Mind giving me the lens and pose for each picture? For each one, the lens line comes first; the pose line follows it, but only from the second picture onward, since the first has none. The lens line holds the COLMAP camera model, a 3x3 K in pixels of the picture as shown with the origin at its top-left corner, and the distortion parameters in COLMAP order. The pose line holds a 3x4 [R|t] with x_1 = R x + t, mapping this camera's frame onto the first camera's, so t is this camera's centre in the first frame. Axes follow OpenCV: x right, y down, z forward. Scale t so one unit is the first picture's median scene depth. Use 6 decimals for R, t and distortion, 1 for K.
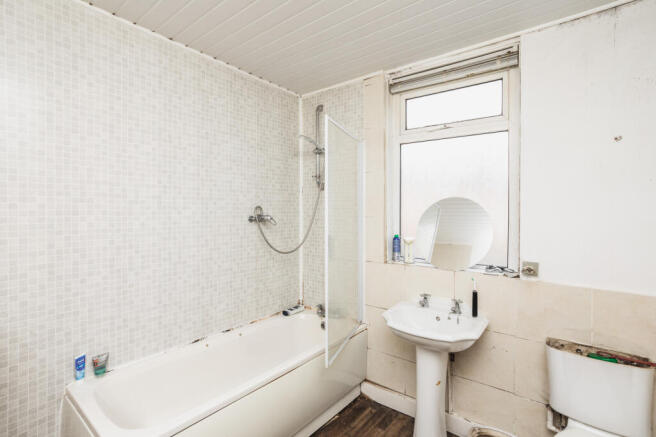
lens RADIAL K [[324.6, 0, 323.8], [0, 324.6, 213.4], [0, 0, 1]] dist [-0.007297, 0.009103]
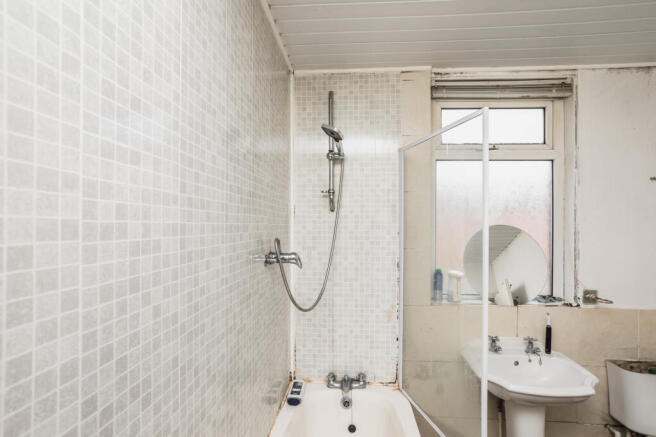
lens RADIAL K [[324.6, 0, 344.4], [0, 324.6, 223.4], [0, 0, 1]] dist [-0.007297, 0.009103]
pose [[0.808933, 0.002750, 0.587895, -0.540518], [0.006709, 0.999881, -0.013909, -0.047433], [-0.587863, 0.015195, 0.808818, 0.555553]]
